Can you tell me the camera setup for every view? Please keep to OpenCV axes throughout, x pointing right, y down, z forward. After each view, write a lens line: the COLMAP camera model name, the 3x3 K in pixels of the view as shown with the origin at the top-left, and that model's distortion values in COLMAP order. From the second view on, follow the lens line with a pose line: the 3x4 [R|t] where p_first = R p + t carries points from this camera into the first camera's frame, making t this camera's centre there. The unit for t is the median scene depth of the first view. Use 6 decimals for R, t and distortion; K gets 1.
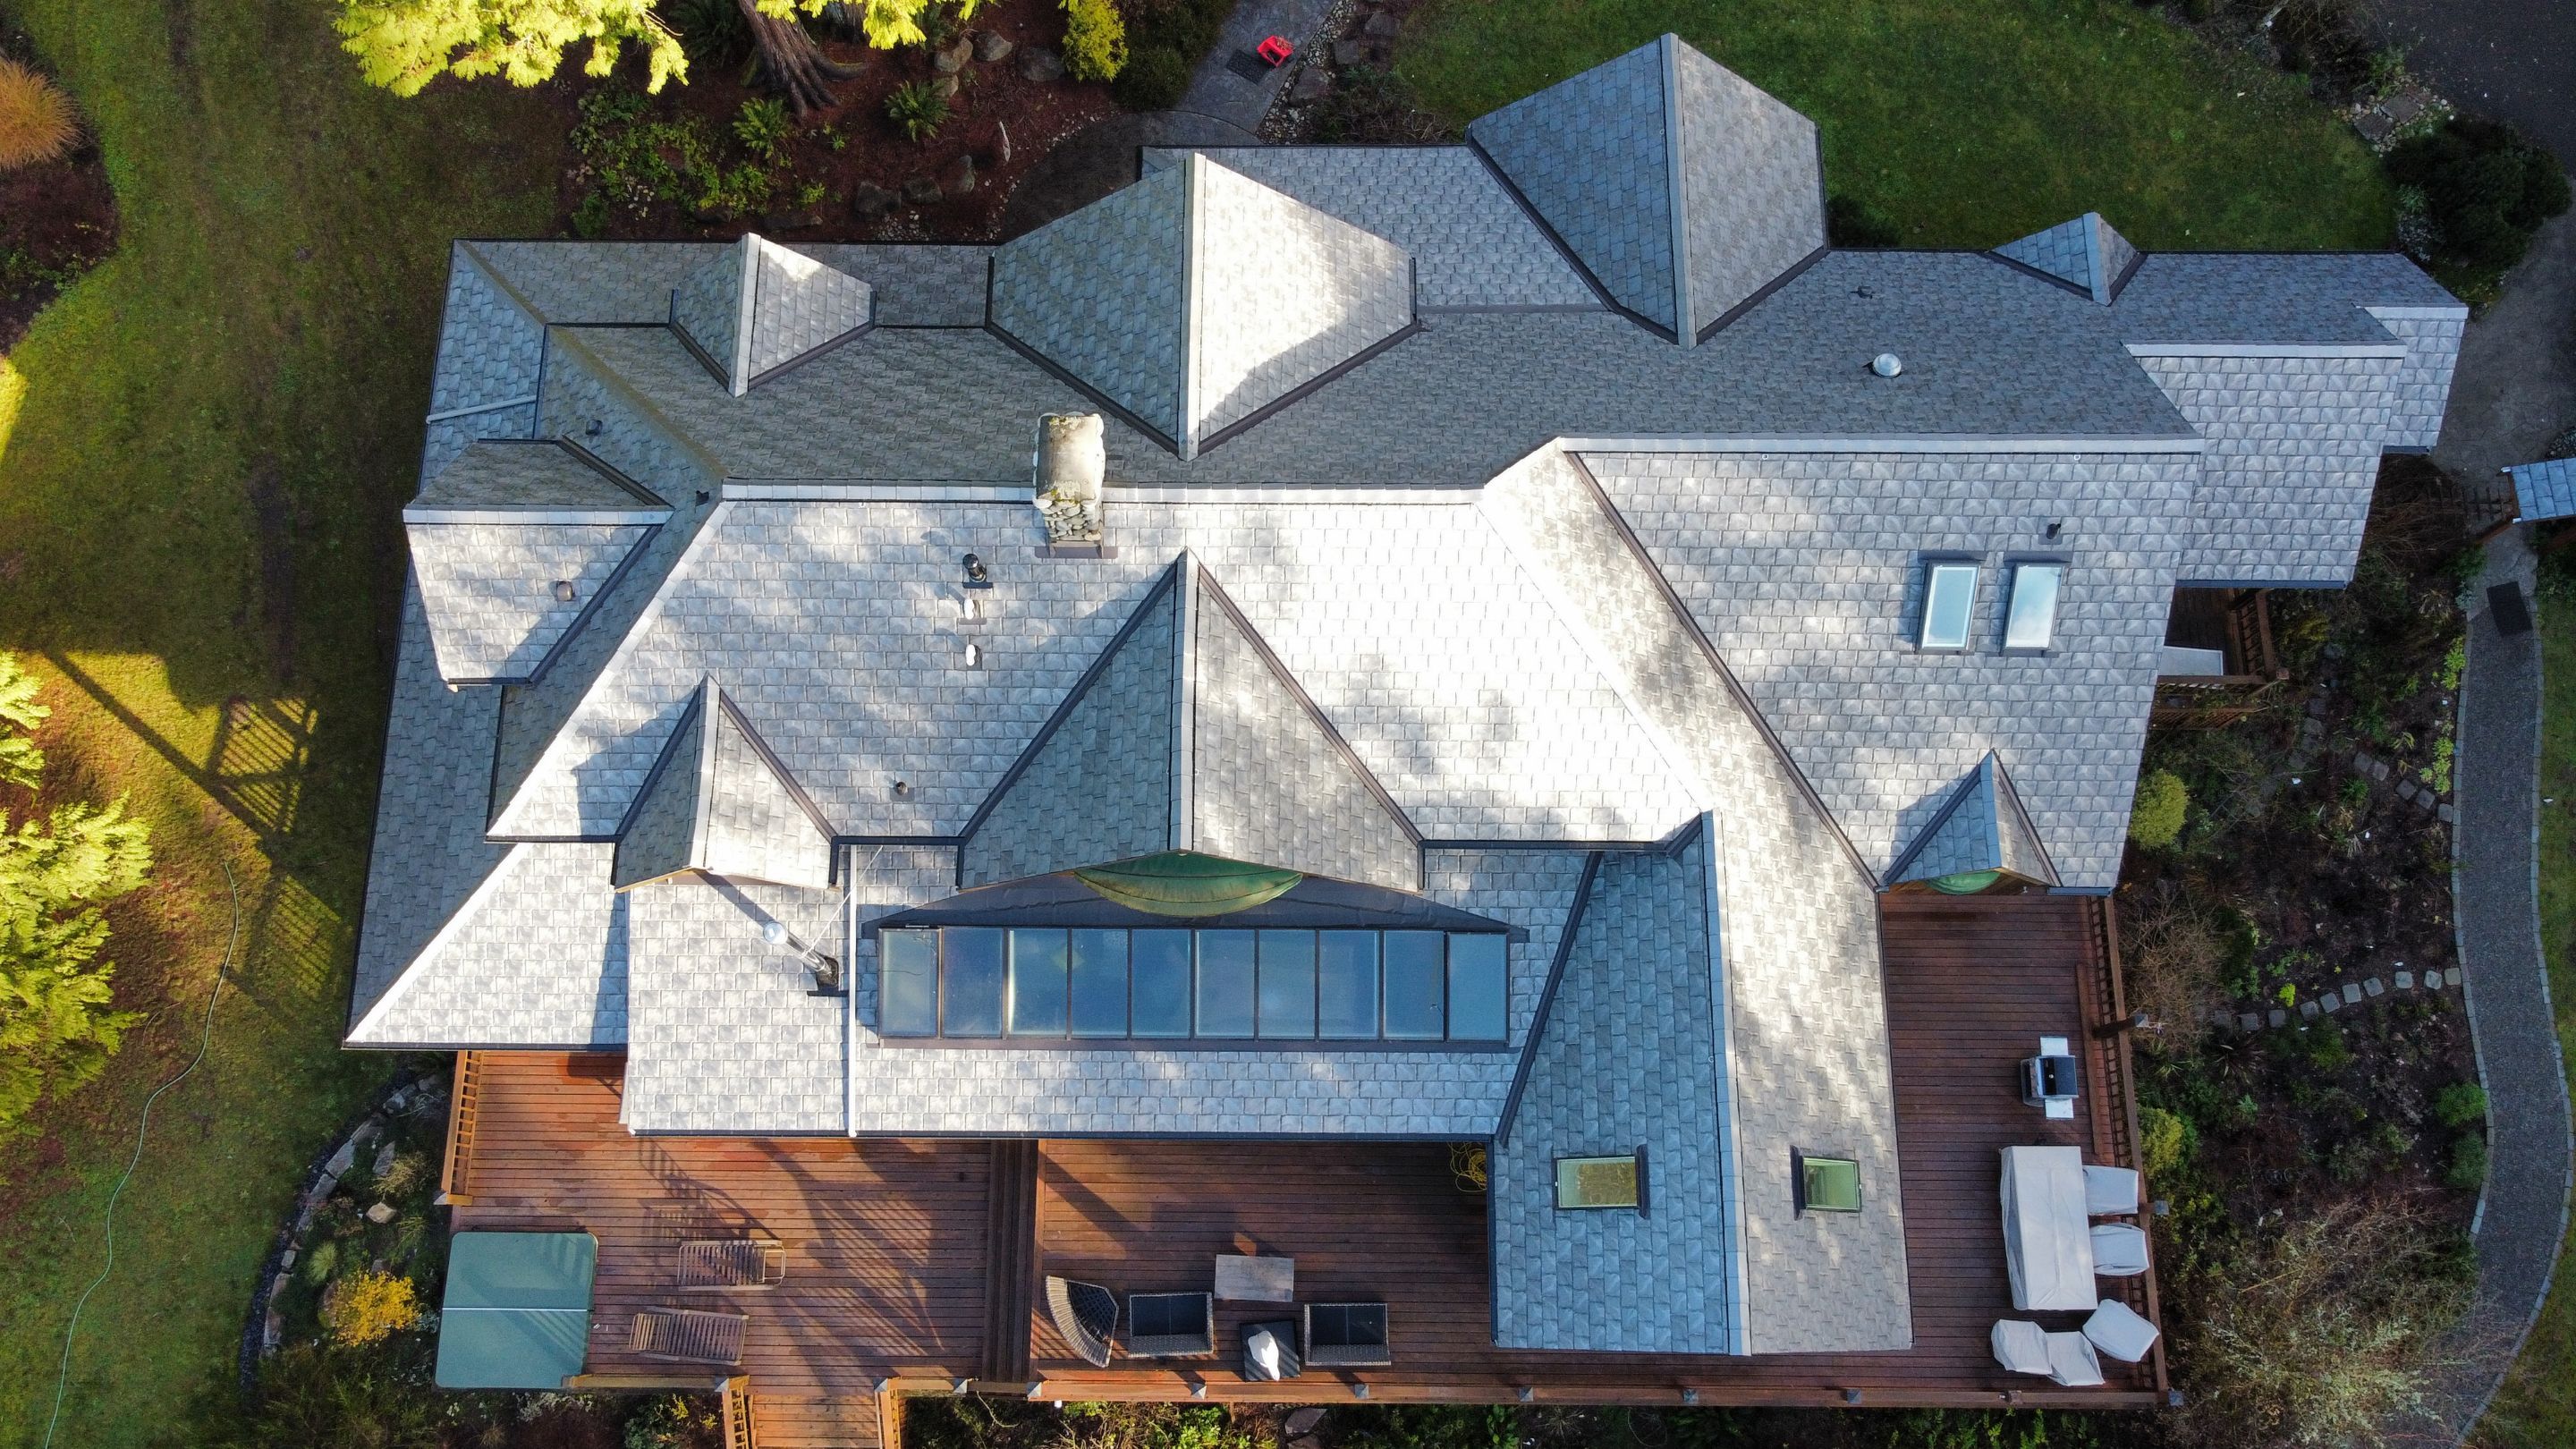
lens RADIAL K [[1939.3, 0, 1290.5], [0, 1939.3, 731.9], [0, 0, 1]] dist [0.002783, -0.007645]
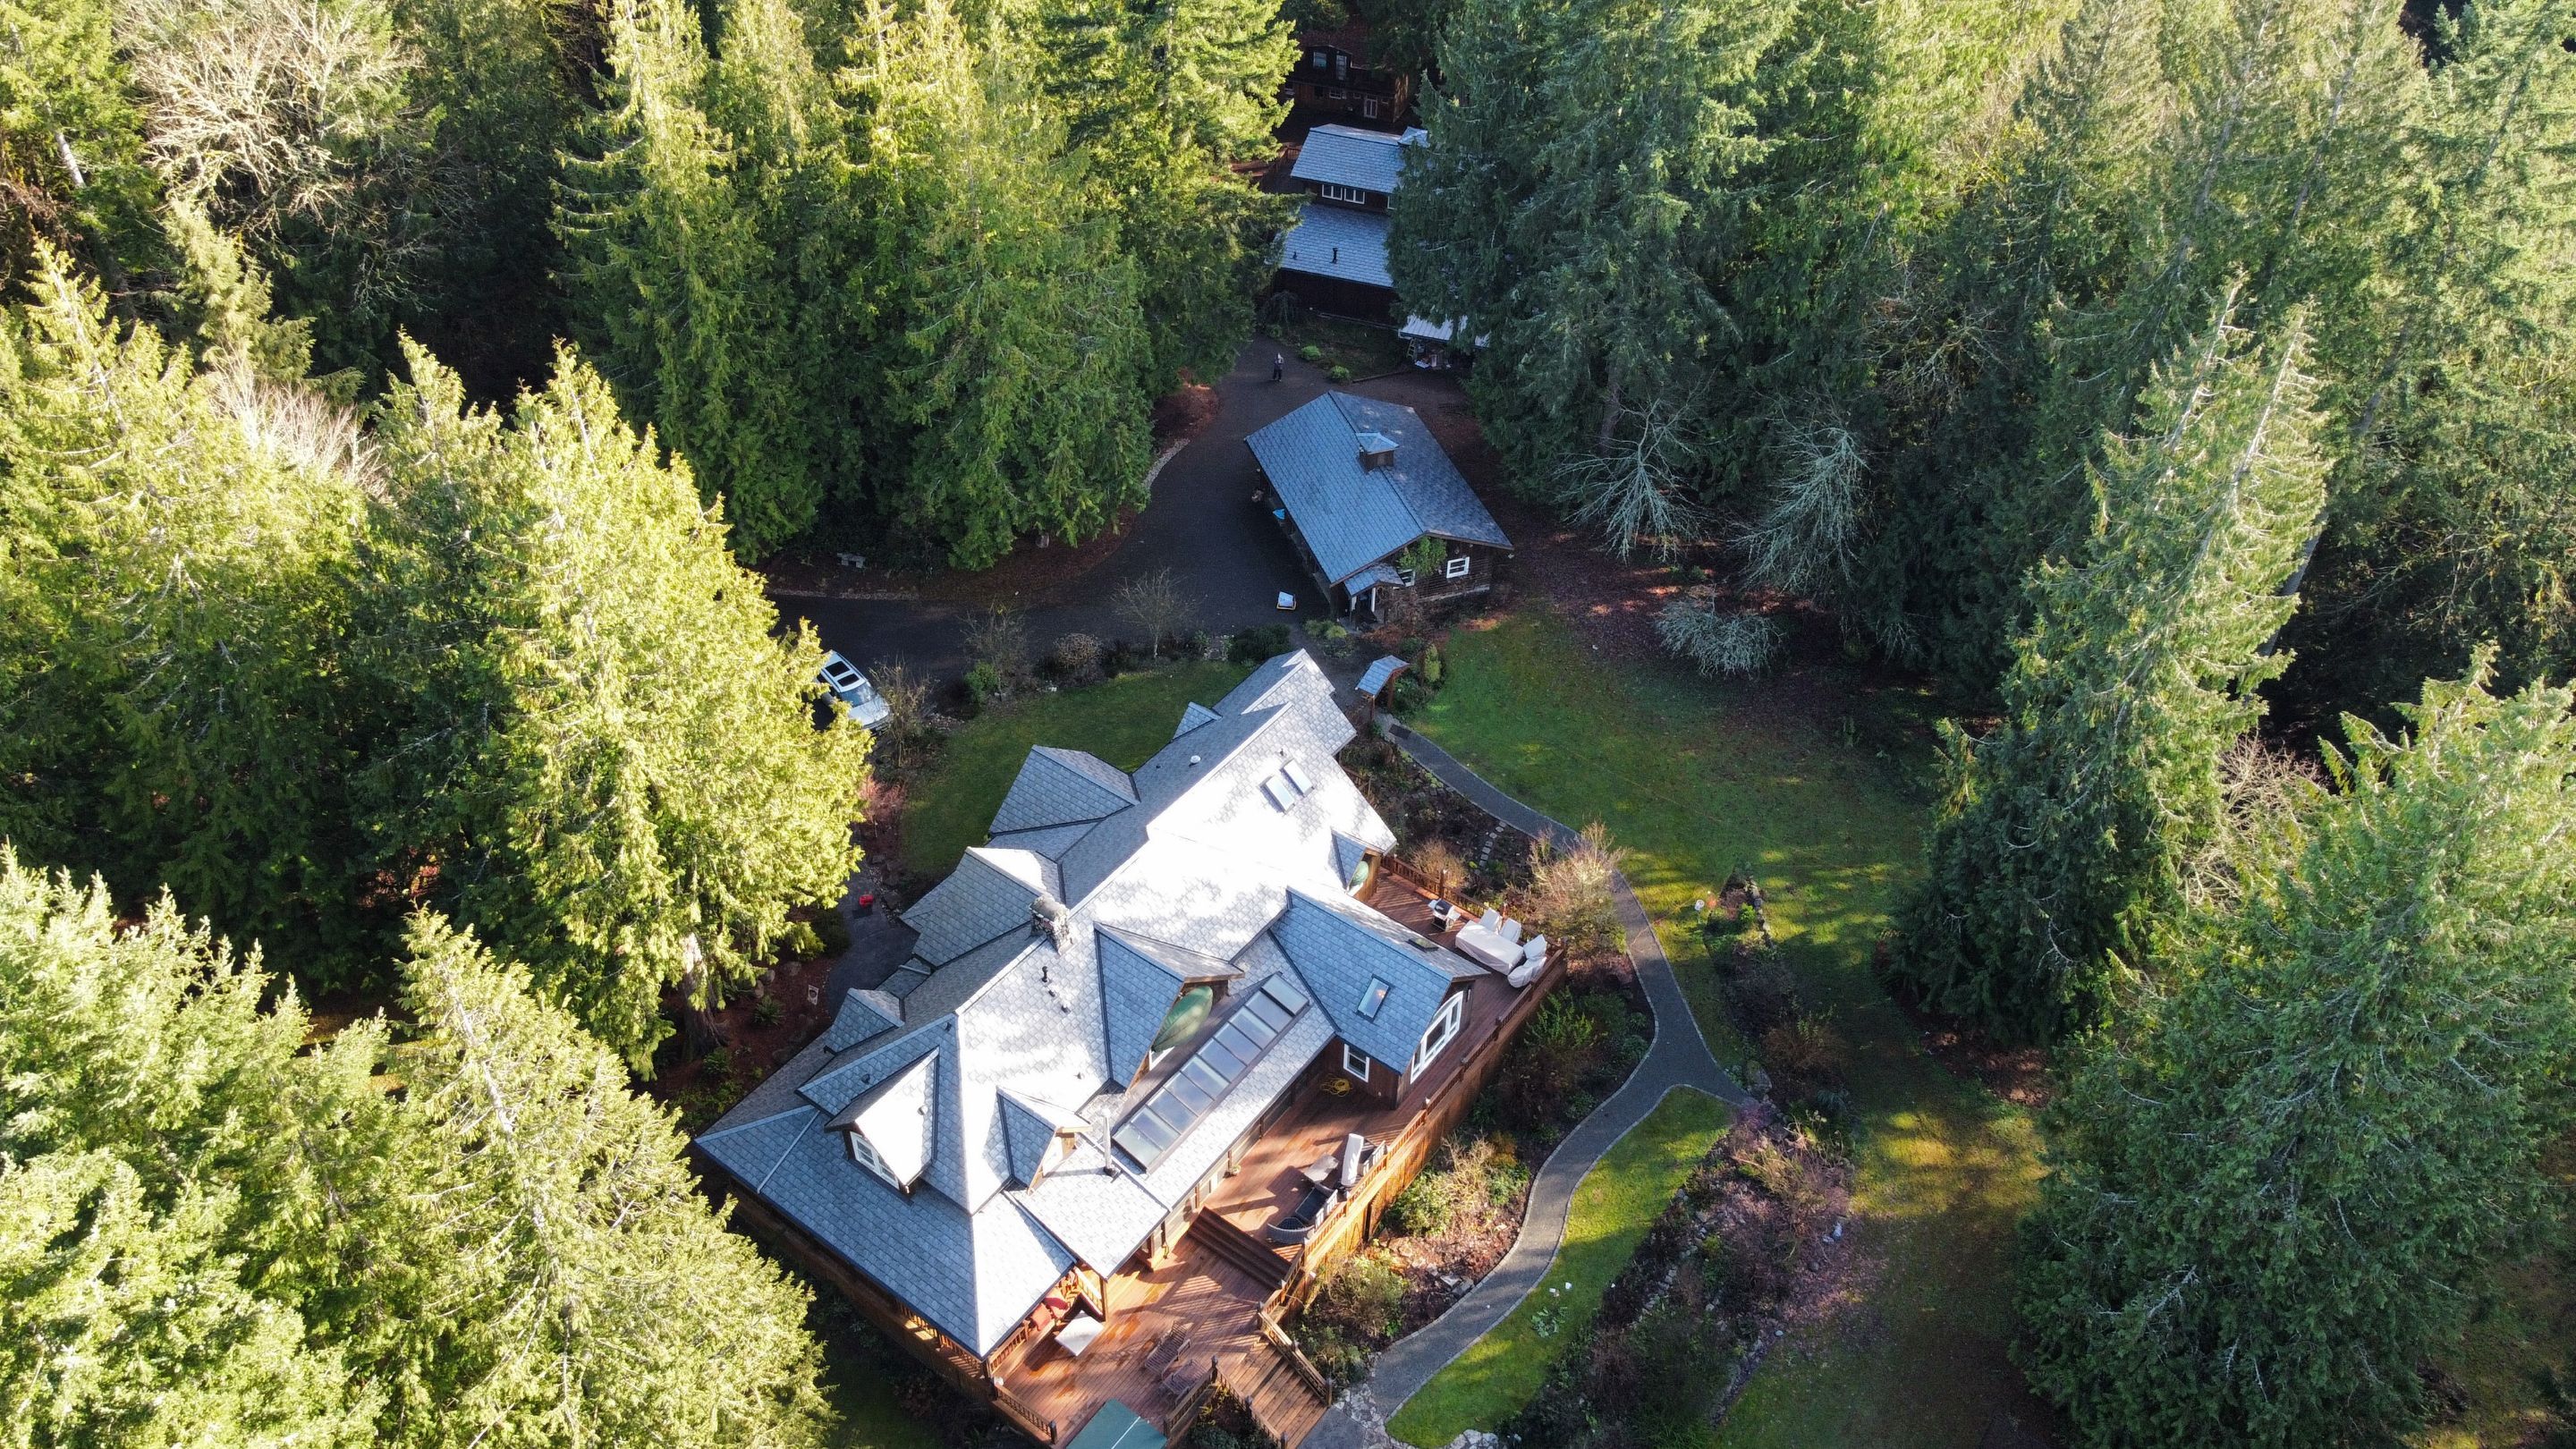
lens RADIAL K [[1939.3, 0, 1287.1], [0, 1939.3, 724.4], [0, 0, 1]] dist [0.002783, -0.007645]
pose [[0.598963, -0.537595, 0.593494, -1.135035], [0.766141, 0.600330, -0.229415, 0.473578], [-0.232959, 0.592111, 0.771449, -1.072528]]
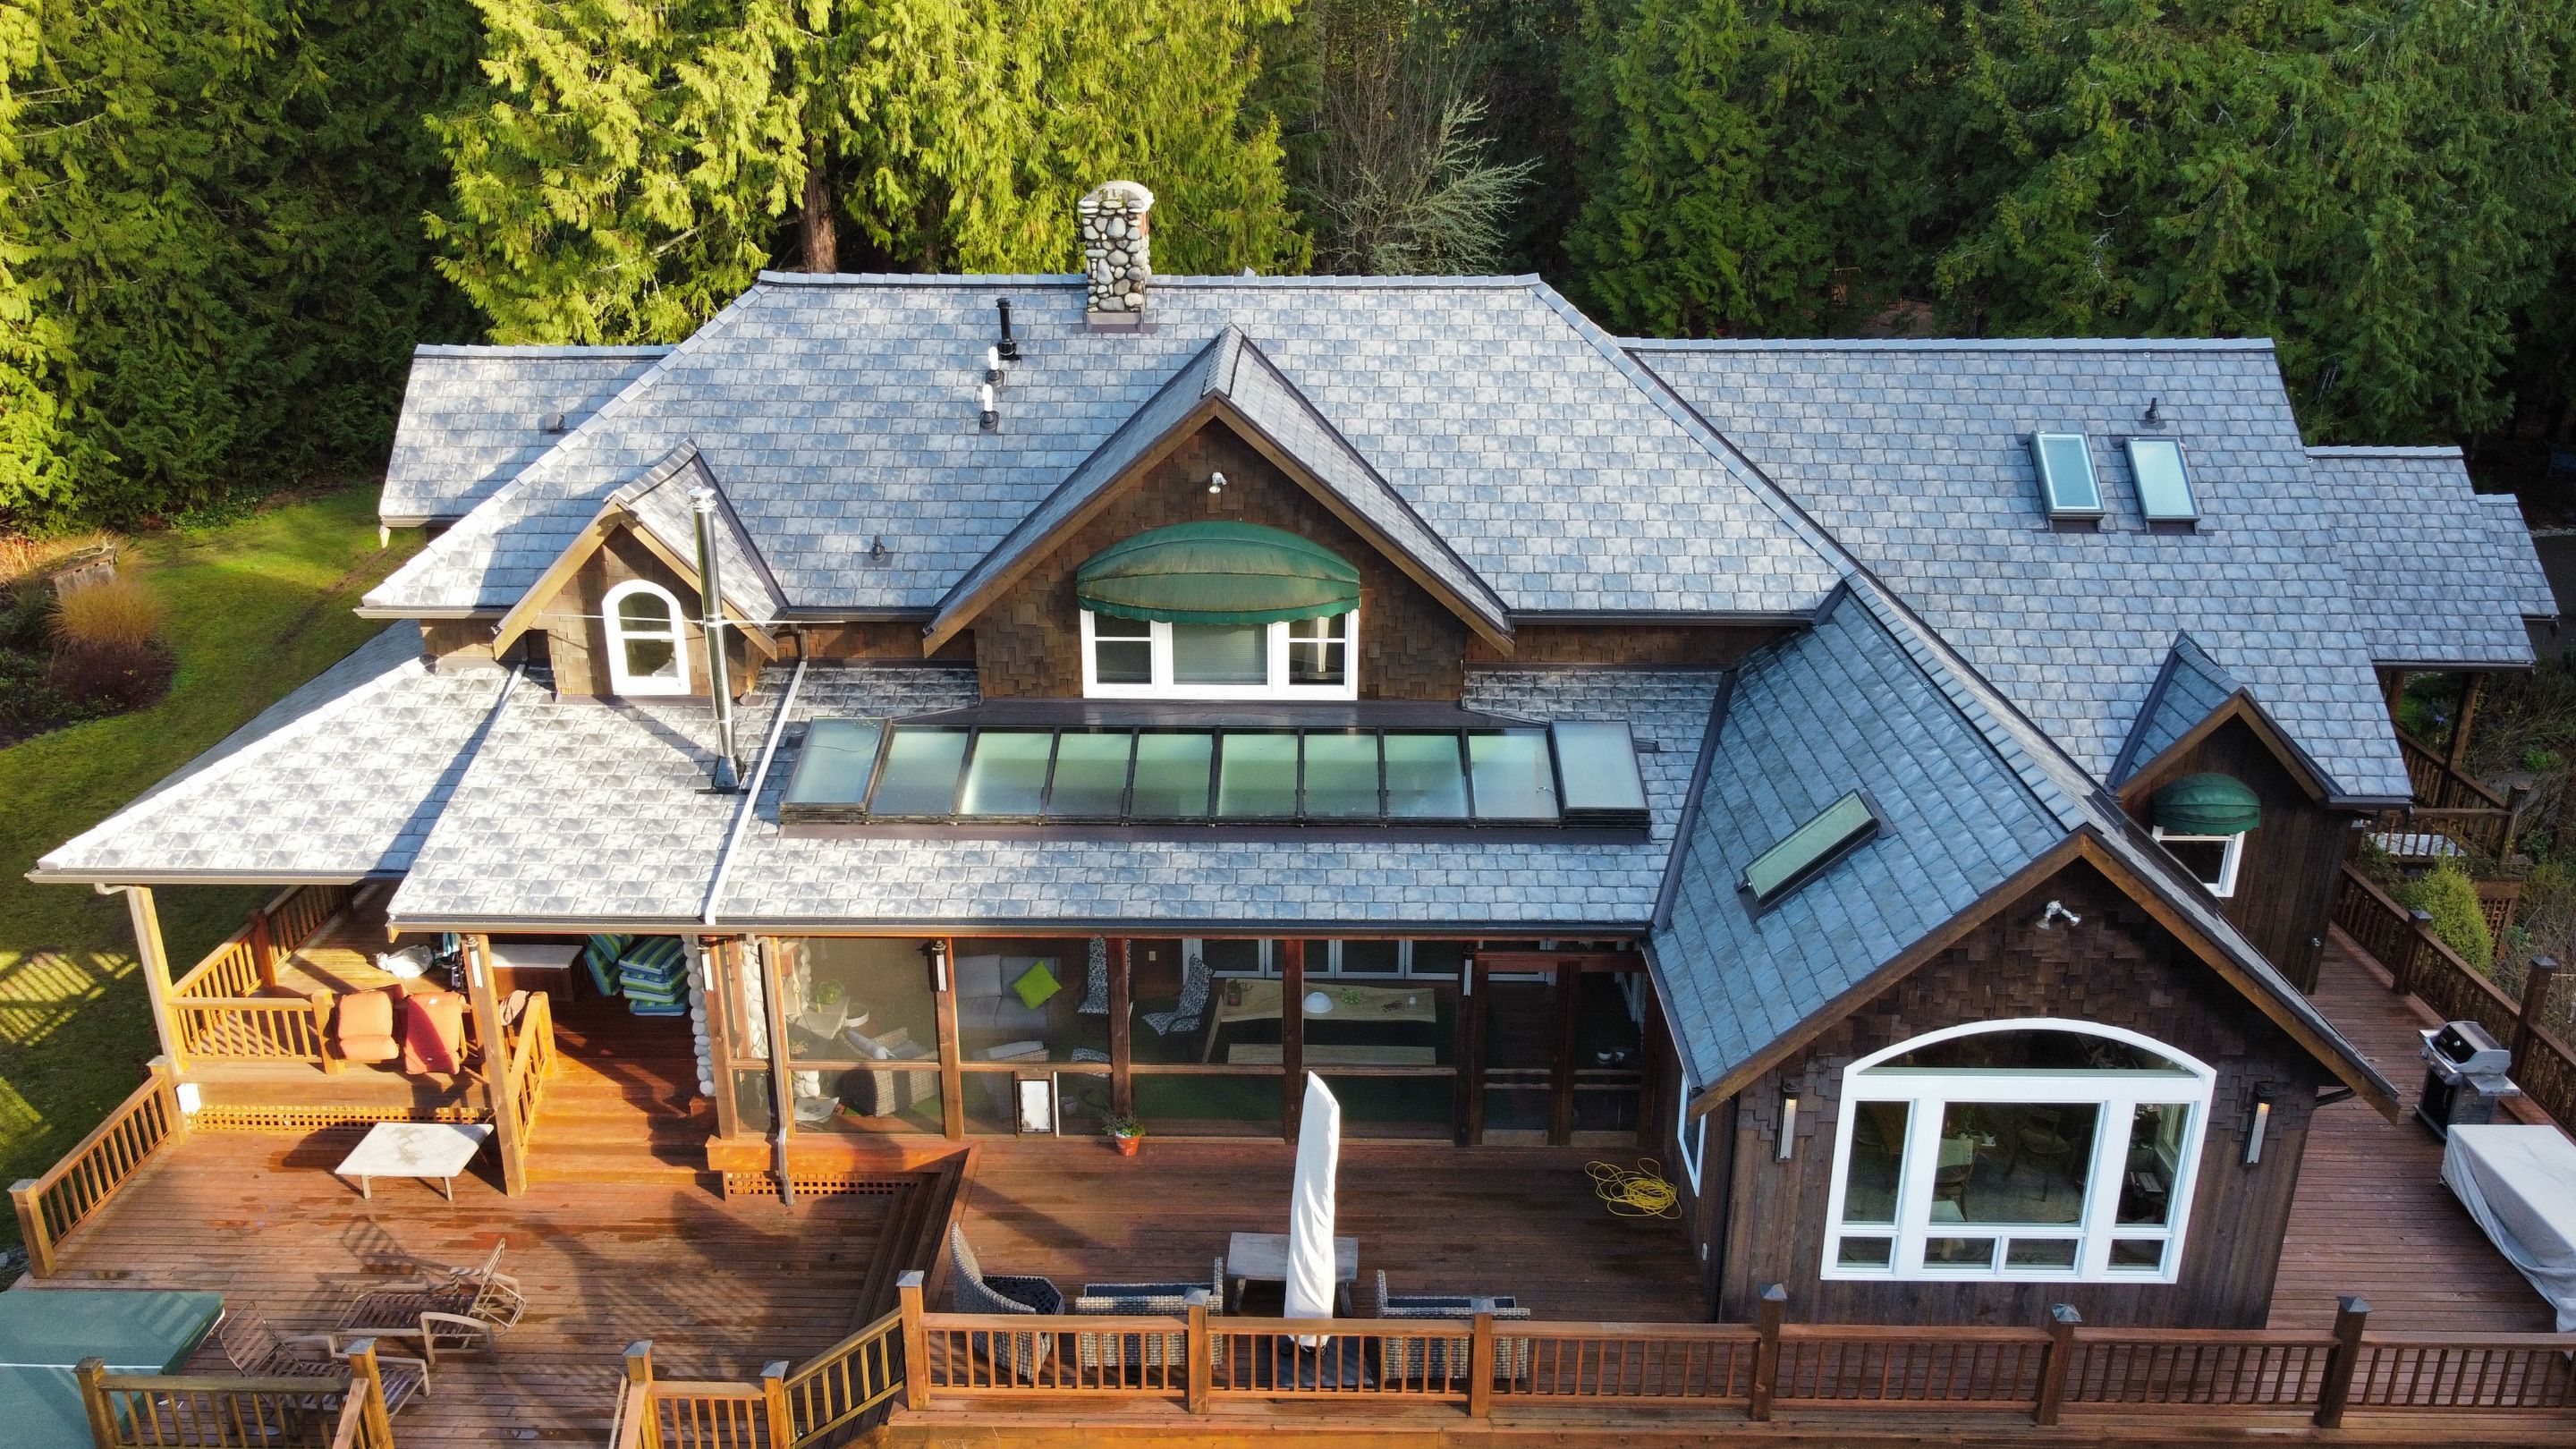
lens RADIAL K [[1939.3, 0, 1280.6], [0, 1939.3, 728.1], [0, 0, 1]] dist [0.002783, -0.007645]
pose [[0.999958, -0.000232, -0.009171, -0.017296], [-0.007225, 0.596070, -0.802900, 0.682918], [0.005653, 0.802932, 0.596043, 0.515517]]
